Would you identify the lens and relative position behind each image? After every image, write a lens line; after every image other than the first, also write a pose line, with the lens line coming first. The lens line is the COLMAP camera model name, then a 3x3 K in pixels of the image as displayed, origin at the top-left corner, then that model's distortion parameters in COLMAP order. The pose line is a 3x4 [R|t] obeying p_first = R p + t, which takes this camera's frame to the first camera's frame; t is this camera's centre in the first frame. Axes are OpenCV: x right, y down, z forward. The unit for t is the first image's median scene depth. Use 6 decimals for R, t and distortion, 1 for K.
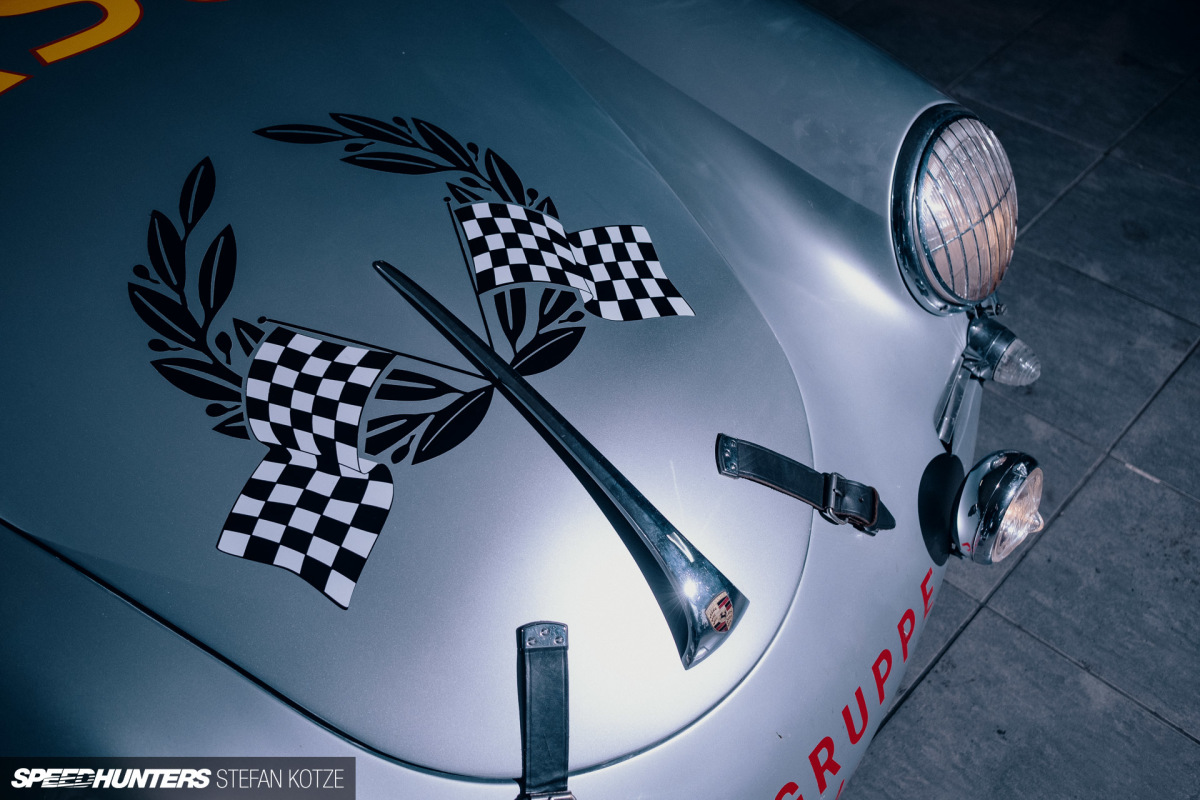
lens RADIAL K [[1140.6, 0, 614.4], [0, 1140.6, 398.2], [0, 0, 1]] dist [-0.080034, 0.187995]
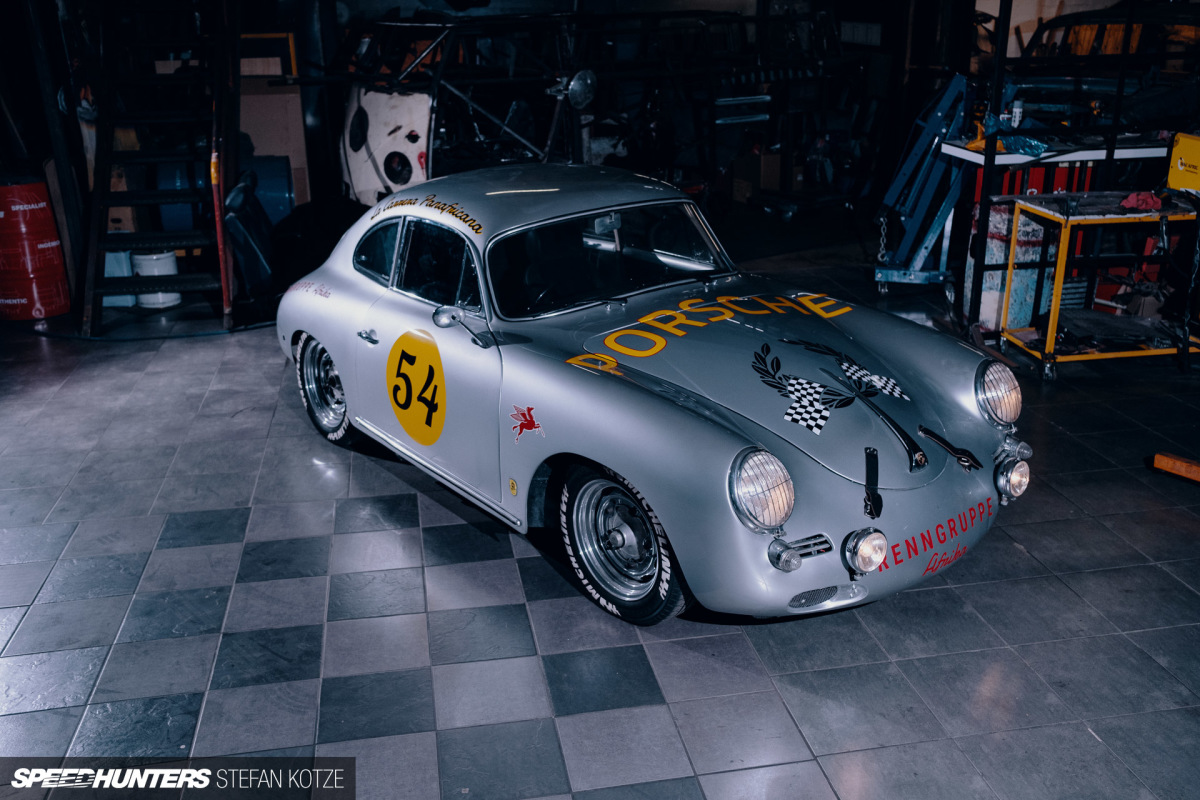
lens RADIAL K [[1140.6, 0, 614.4], [0, 1140.6, 398.2], [0, 0, 1]] dist [-0.080034, 0.187995]
pose [[0.987890, 0.068580, -0.139179, -0.364168], [-0.123536, 0.890386, -0.438123, 1.684137], [0.093877, 0.450011, 0.888075, -2.270245]]
